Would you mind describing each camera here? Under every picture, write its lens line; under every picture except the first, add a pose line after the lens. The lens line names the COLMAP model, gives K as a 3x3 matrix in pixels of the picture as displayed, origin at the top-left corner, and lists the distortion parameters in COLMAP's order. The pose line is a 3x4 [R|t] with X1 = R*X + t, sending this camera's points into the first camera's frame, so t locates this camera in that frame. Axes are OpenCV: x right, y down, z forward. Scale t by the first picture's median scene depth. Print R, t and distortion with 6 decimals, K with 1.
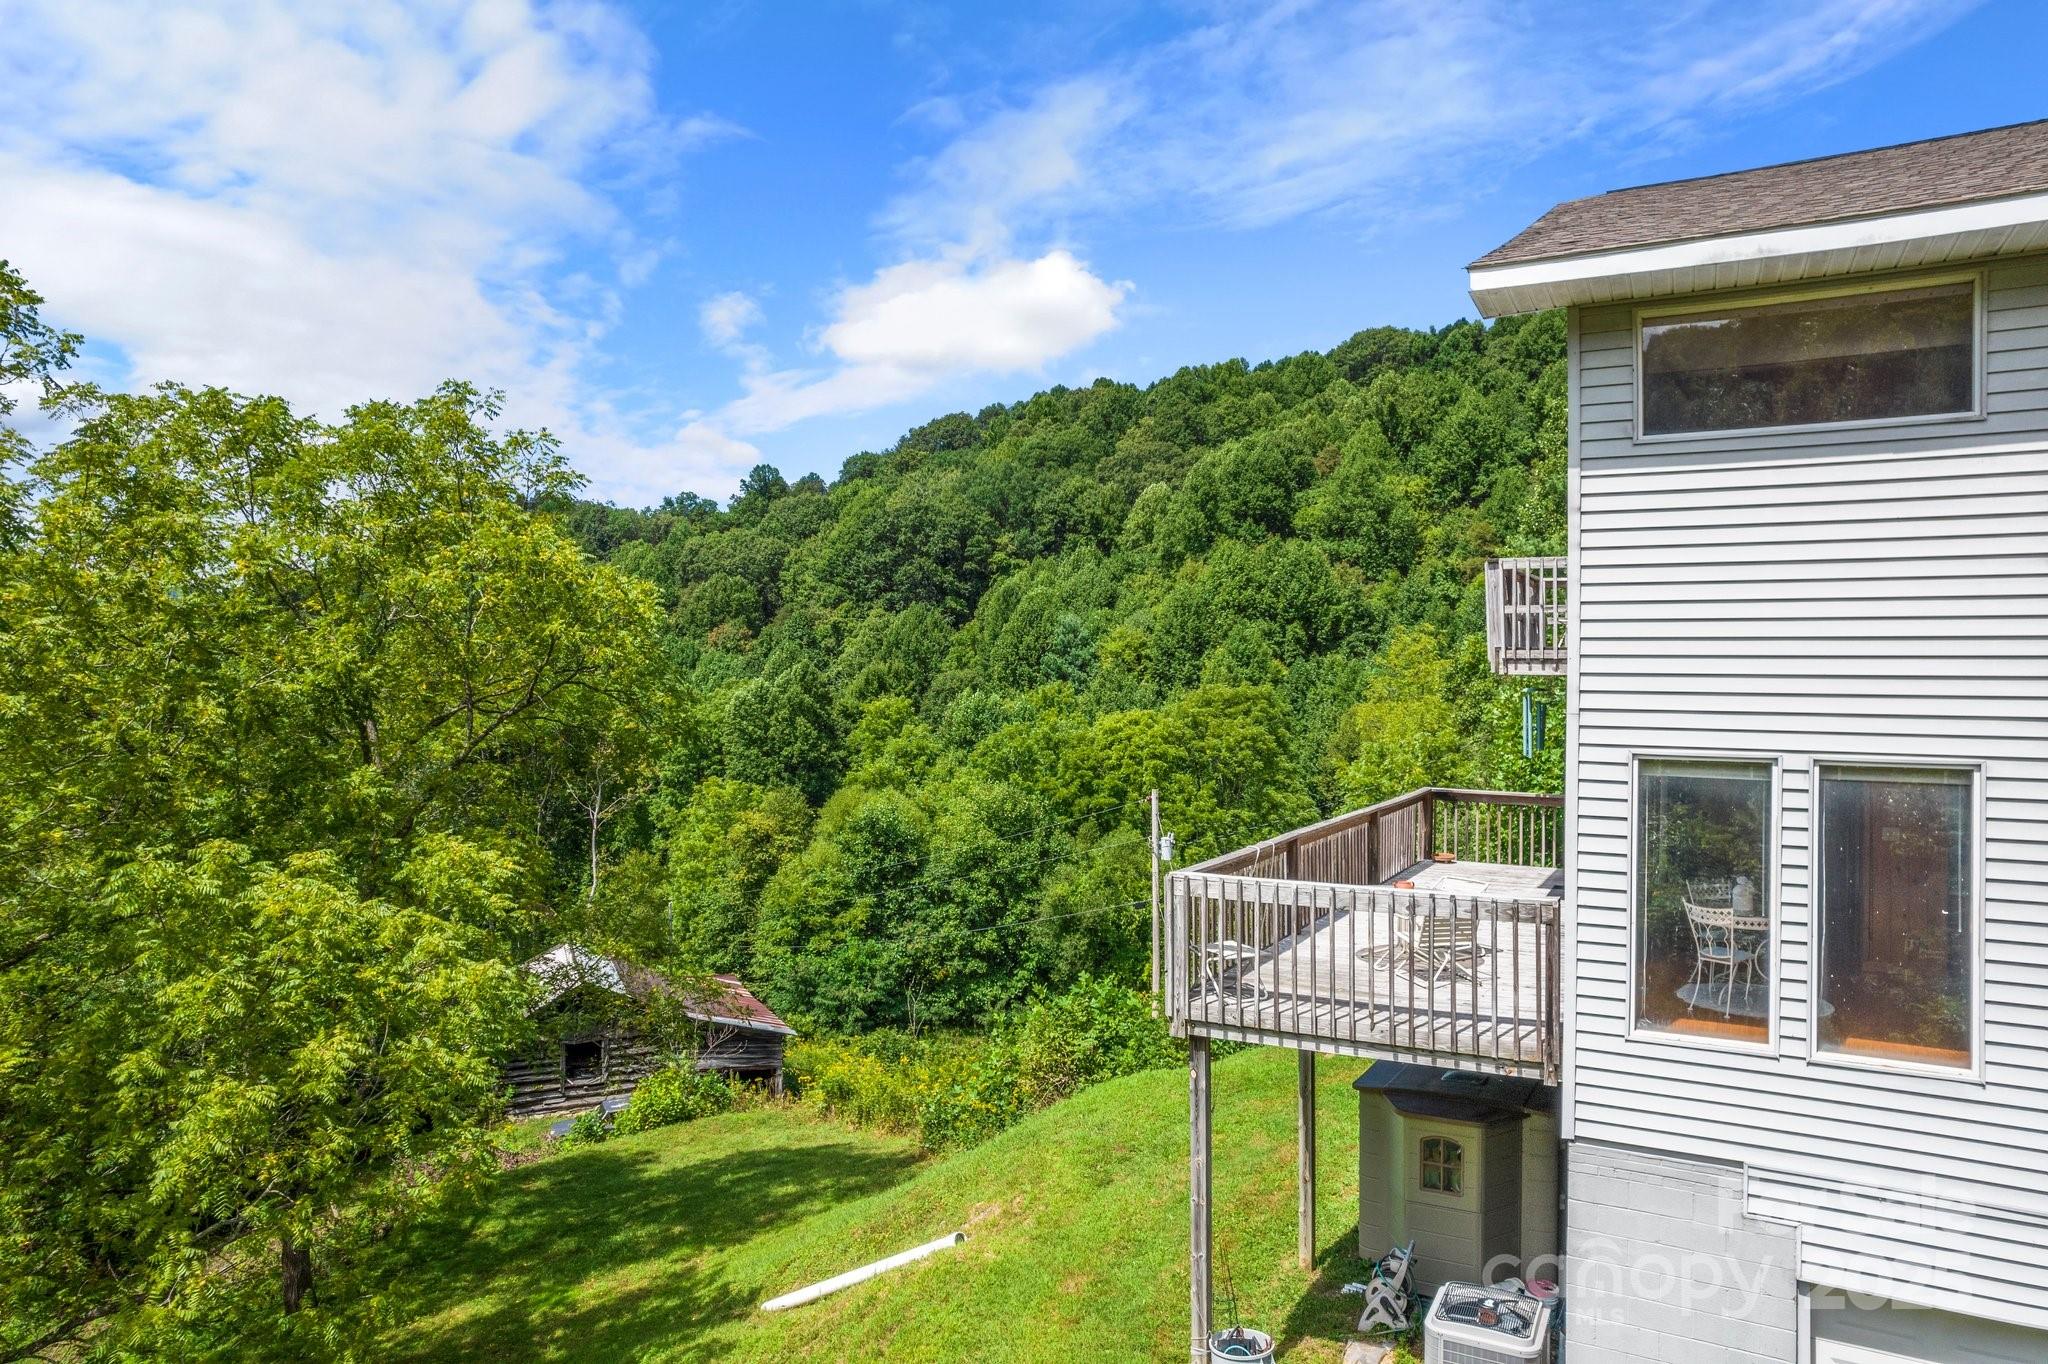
lens RADIAL K [[1312.2, 0, 1024.0], [0, 1312.2, 682.0], [0, 0, 1]] dist [-0.039446, -0.001233]
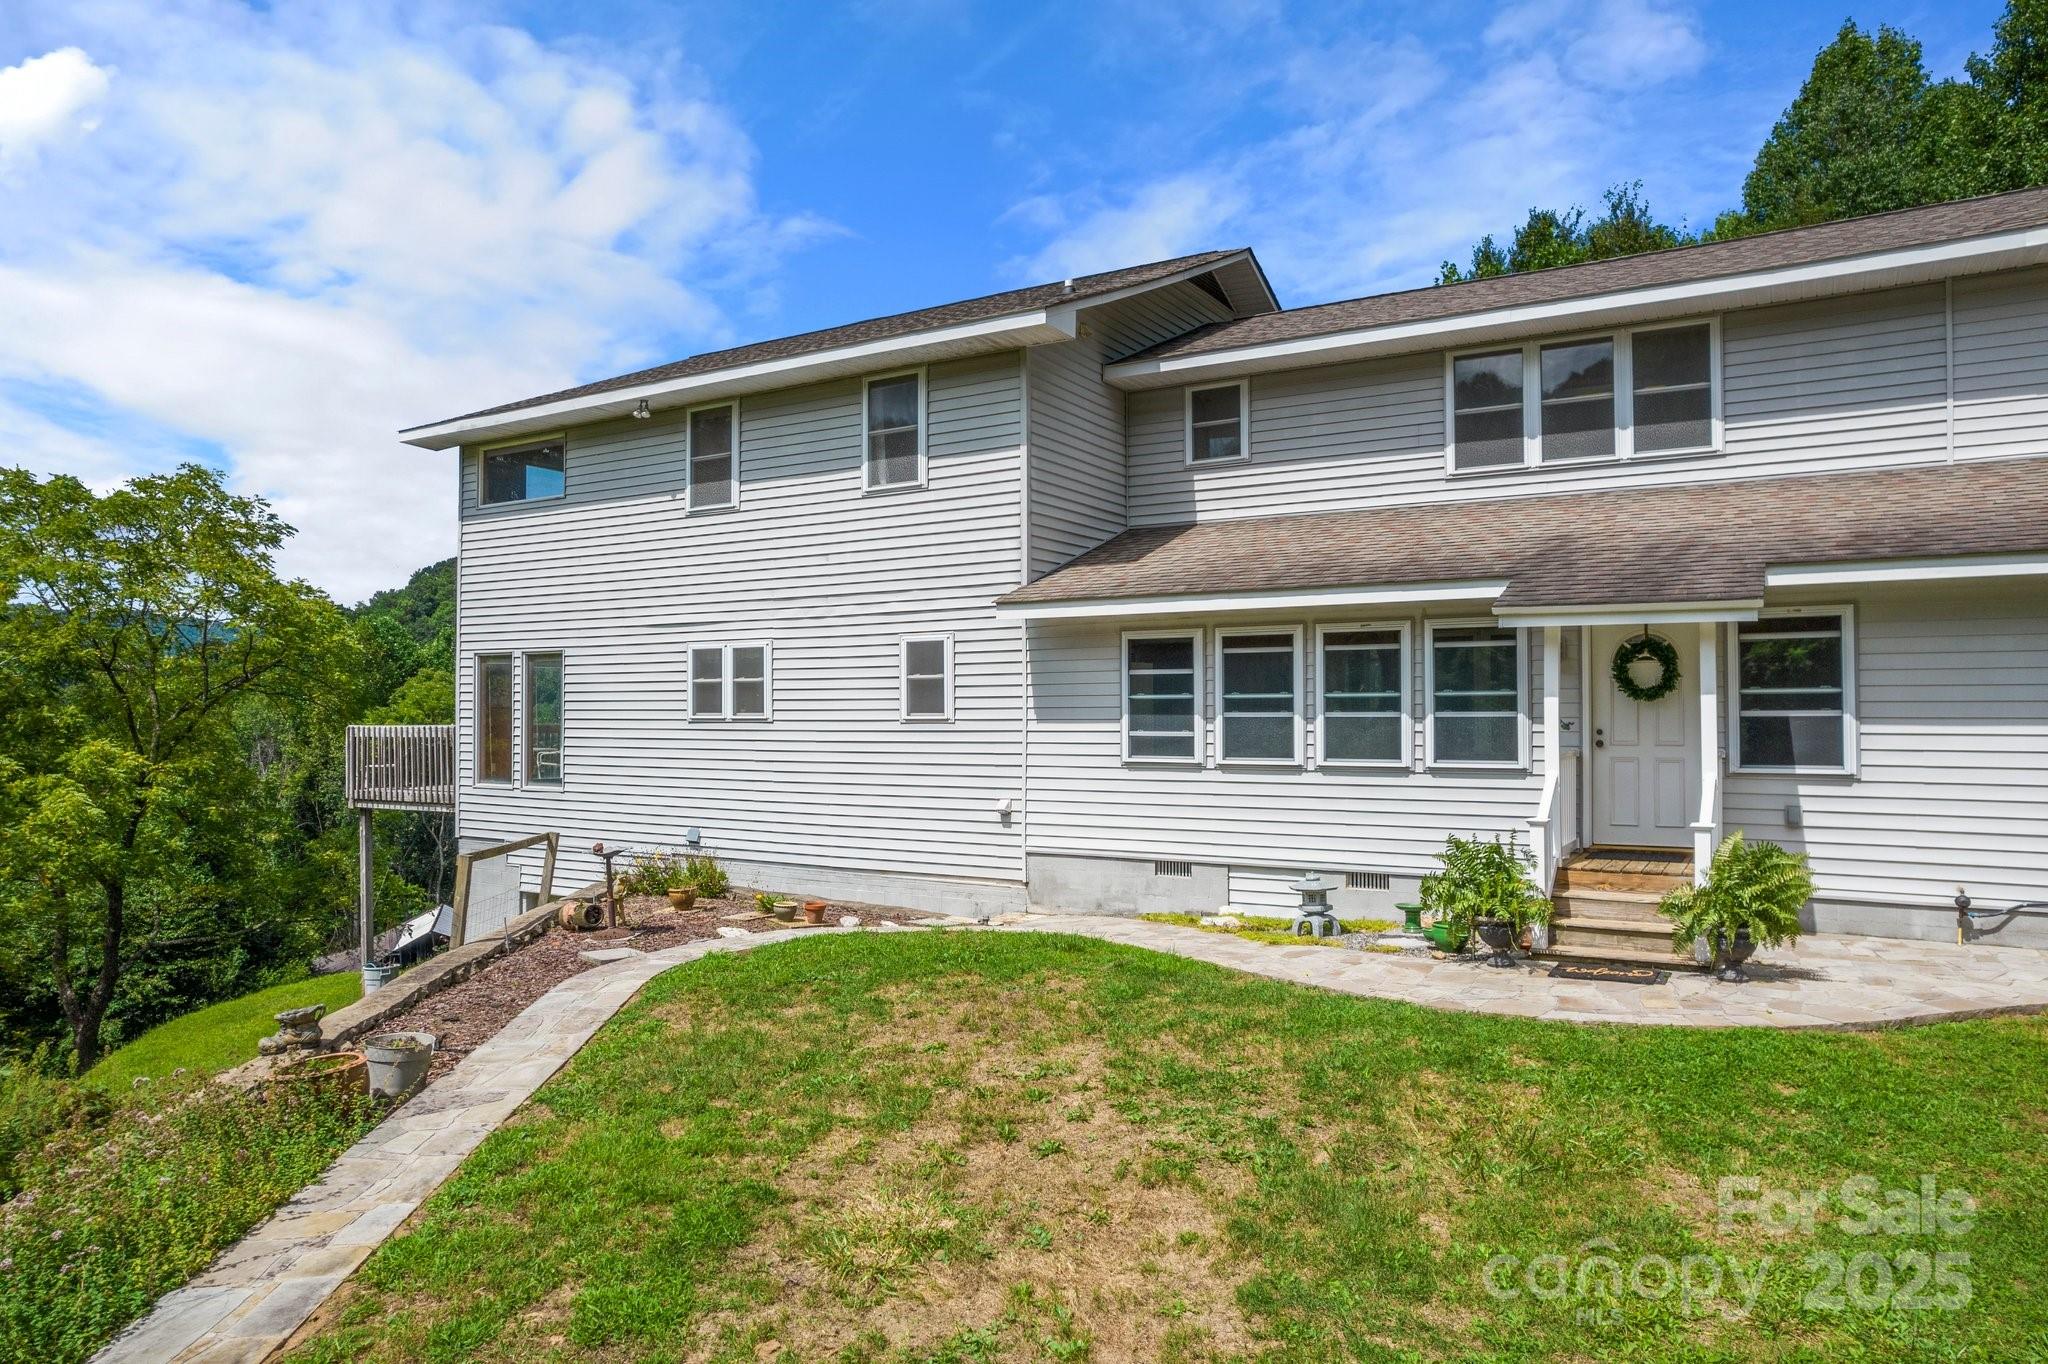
lens RADIAL K [[1308.4, 0, 1024.0], [0, 1308.4, 682.0], [0, 0, 1]] dist [-0.048483, 0.003837]
pose [[0.999153, -0.008252, -0.040306, 0.073079], [0.007257, 0.999667, -0.024759, 0.008064], [0.040497, 0.024445, 0.998881, -0.055163]]
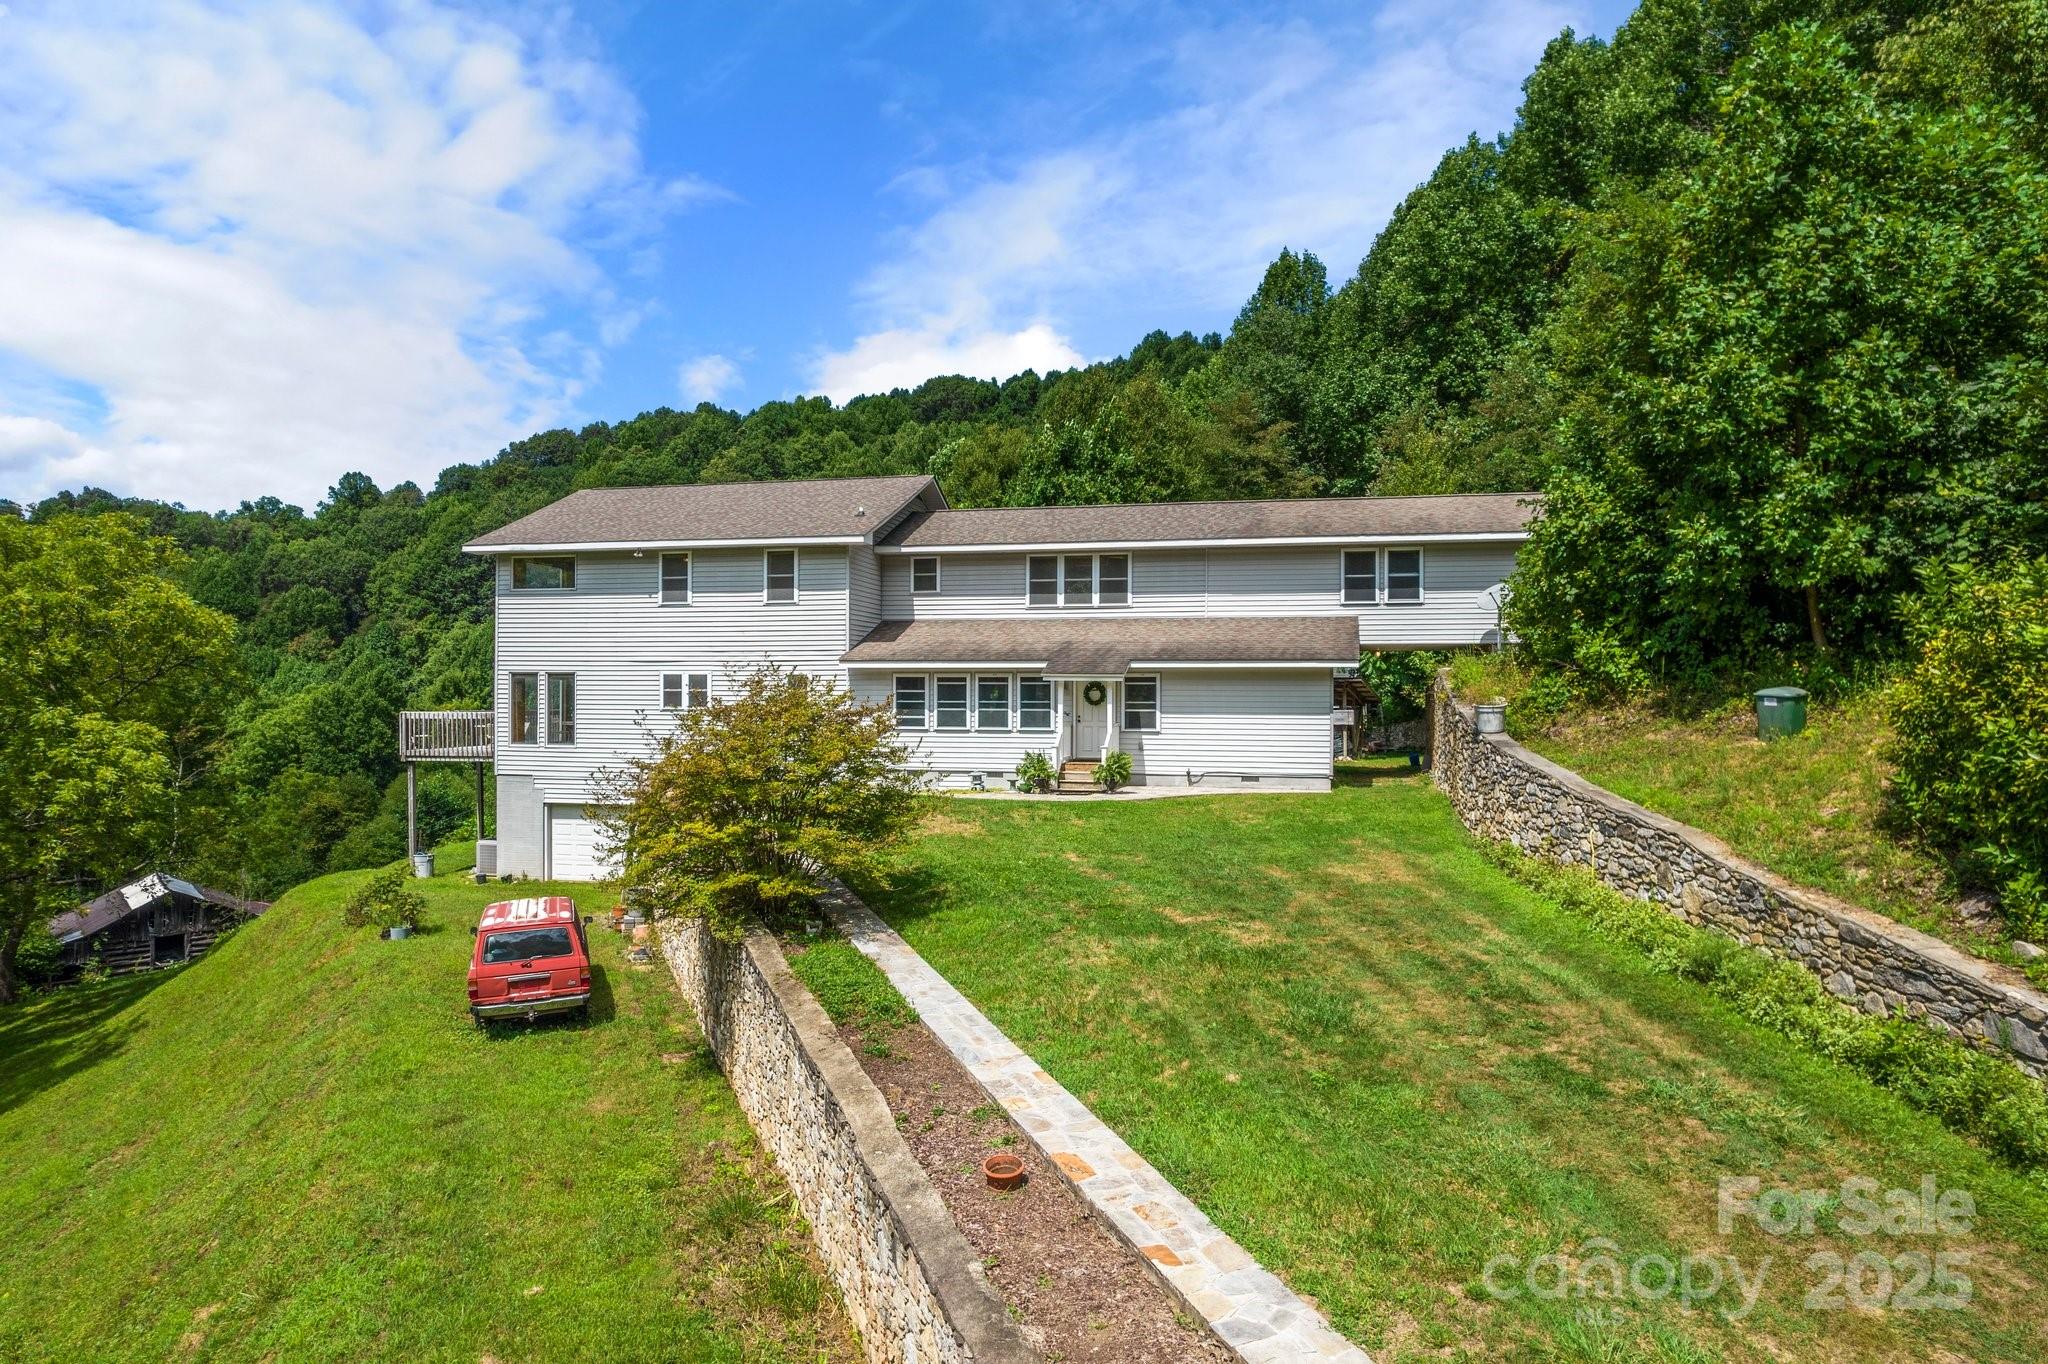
lens RADIAL K [[1311.3, 0, 1024.0], [0, 1311.3, 682.0], [0, 0, 1]] dist [-0.067164, 0.057976]
pose [[0.961935, 0.000993, 0.273275, 0.044115], [0.001897, 0.999945, -0.010310, 0.006339], [-0.273271, 0.010436, 0.961881, -0.155803]]
